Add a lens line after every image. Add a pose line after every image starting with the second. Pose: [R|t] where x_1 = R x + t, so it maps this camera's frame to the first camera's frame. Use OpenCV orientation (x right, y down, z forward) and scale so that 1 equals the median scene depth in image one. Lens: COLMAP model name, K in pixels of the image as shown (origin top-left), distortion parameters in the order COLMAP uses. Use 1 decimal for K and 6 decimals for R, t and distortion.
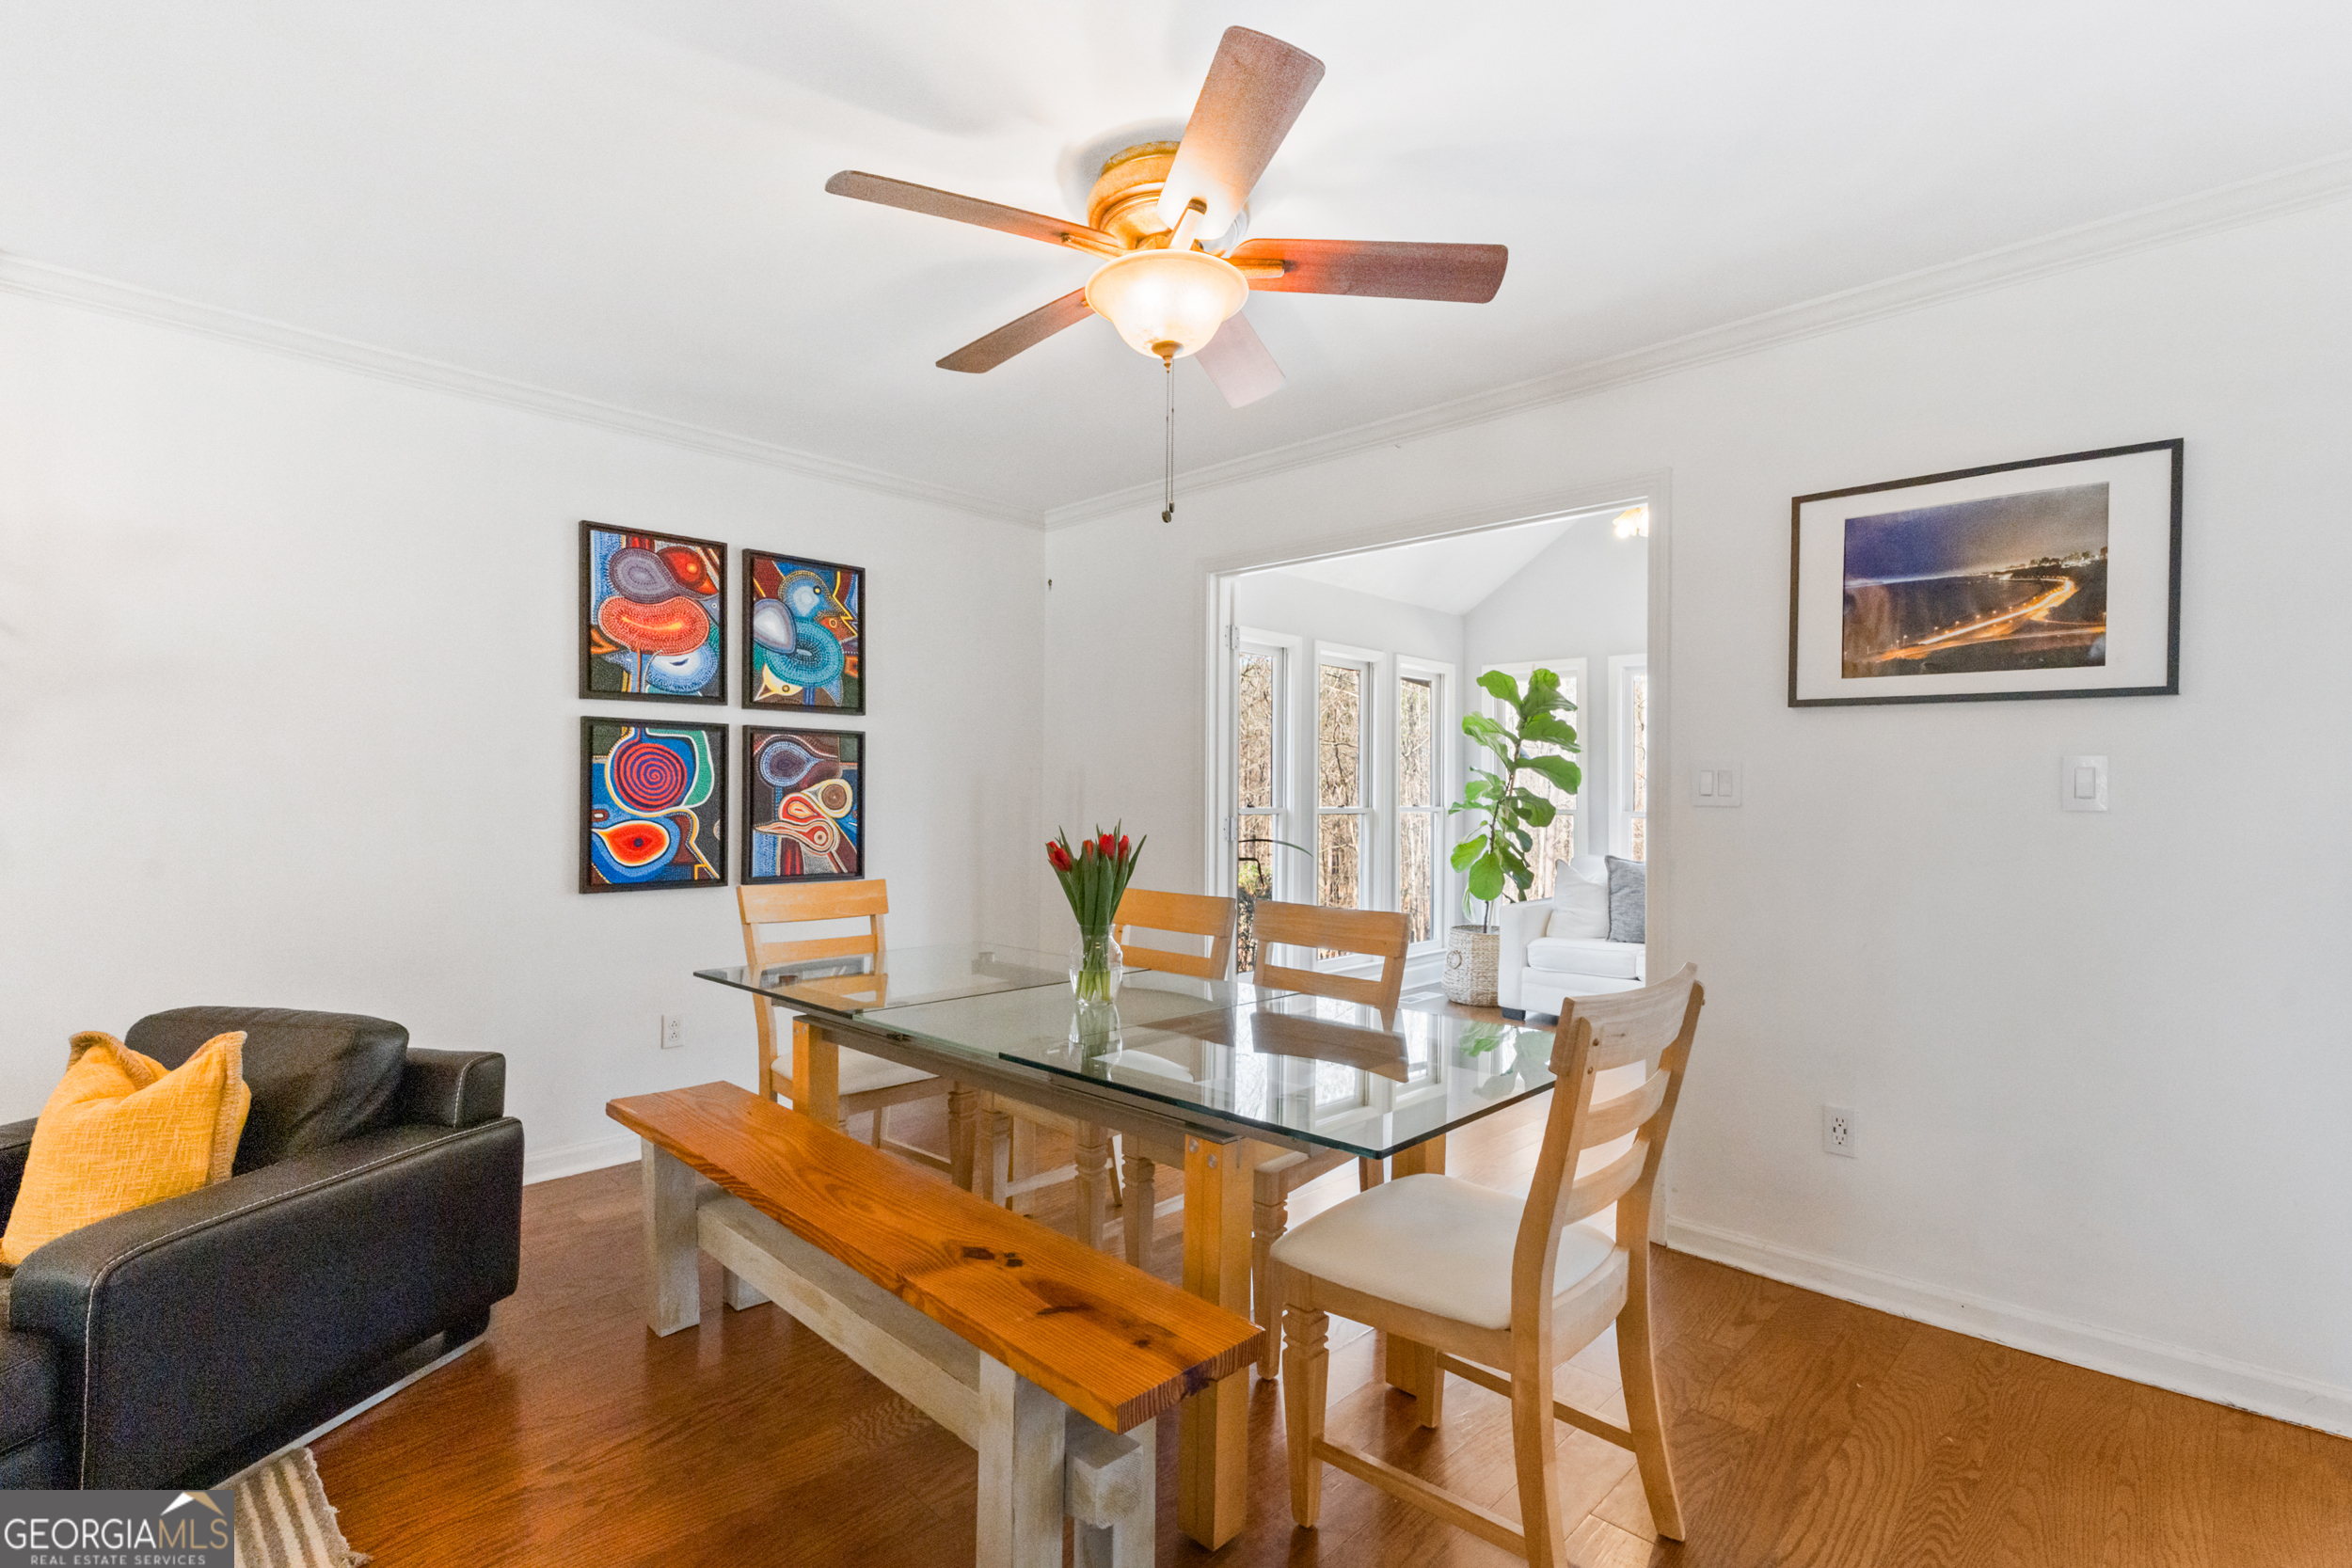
lens RADIAL K [[1090.8, 0, 1169.1], [0, 1090.8, 787.8], [0, 0, 1]] dist [-0.002458, -0.000183]
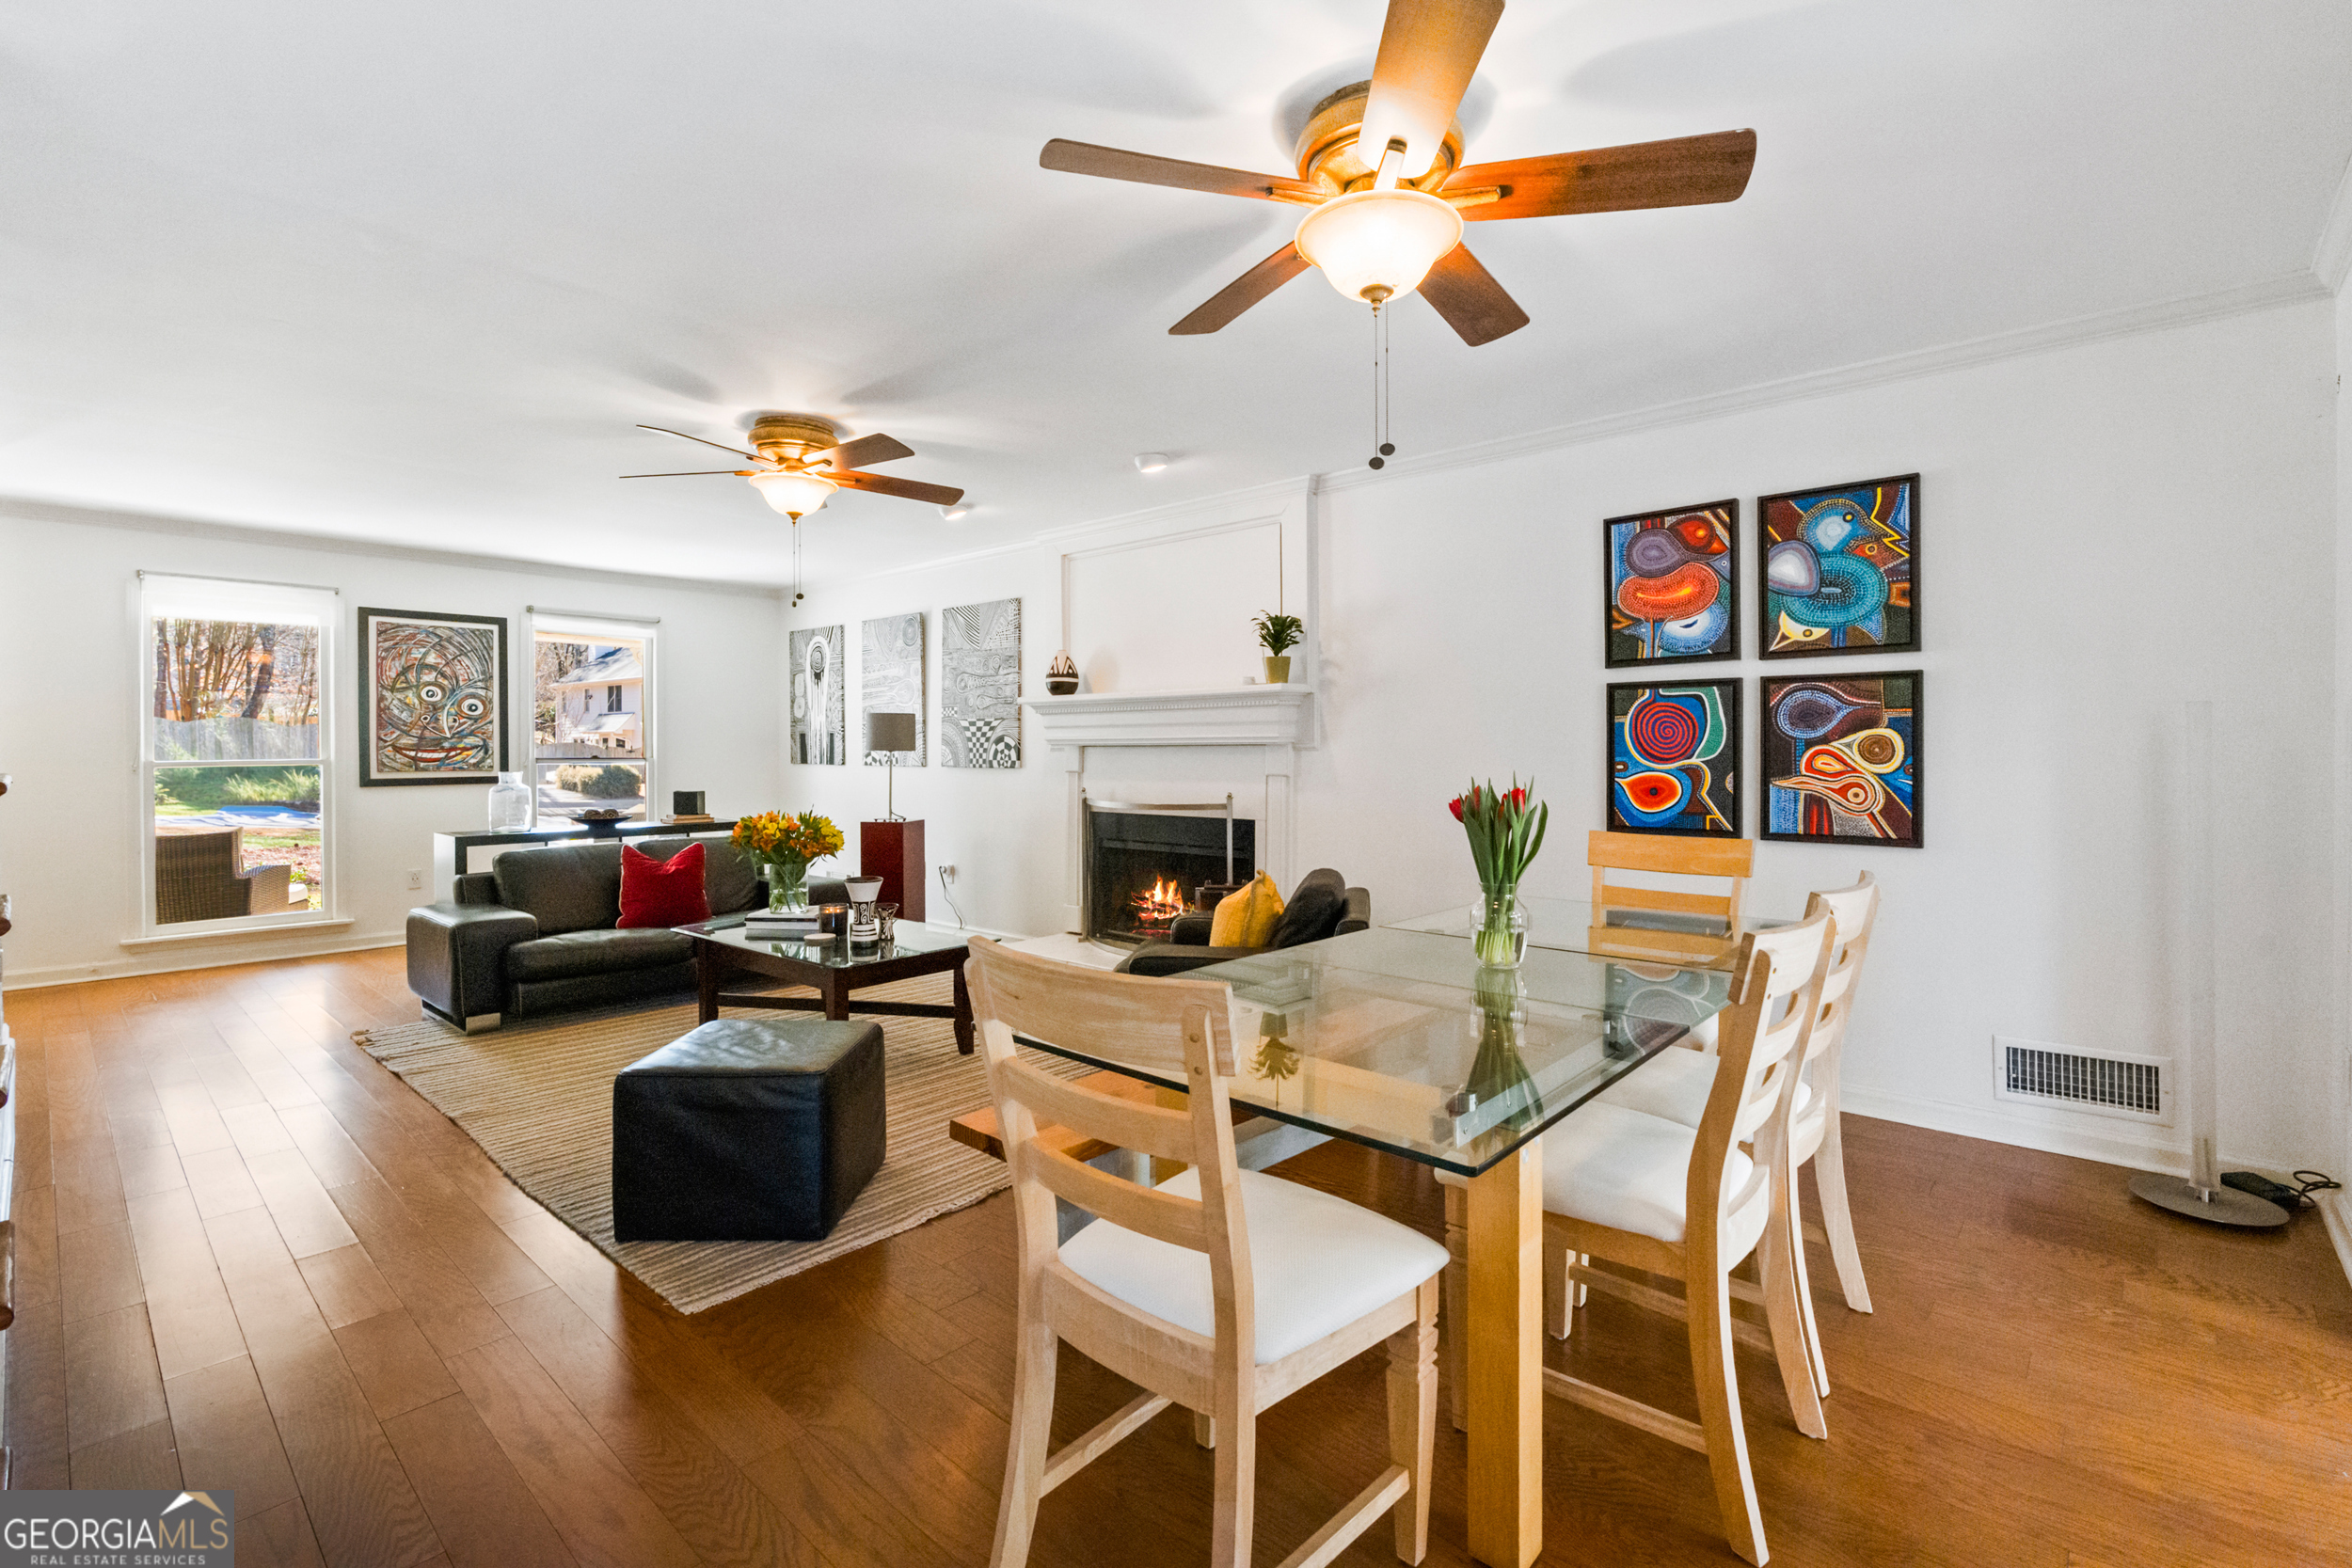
lens RADIAL K [[1055.0, 0, 1186.1], [0, 1055.0, 750.7], [0, 0, 1]] dist [-0.010625, 0.003645]
pose [[0.040217, -0.005949, -0.999173, 0.537868], [0.012491, 0.999907, -0.005451, 0.007611], [0.999113, -0.012262, 0.040287, 0.445388]]
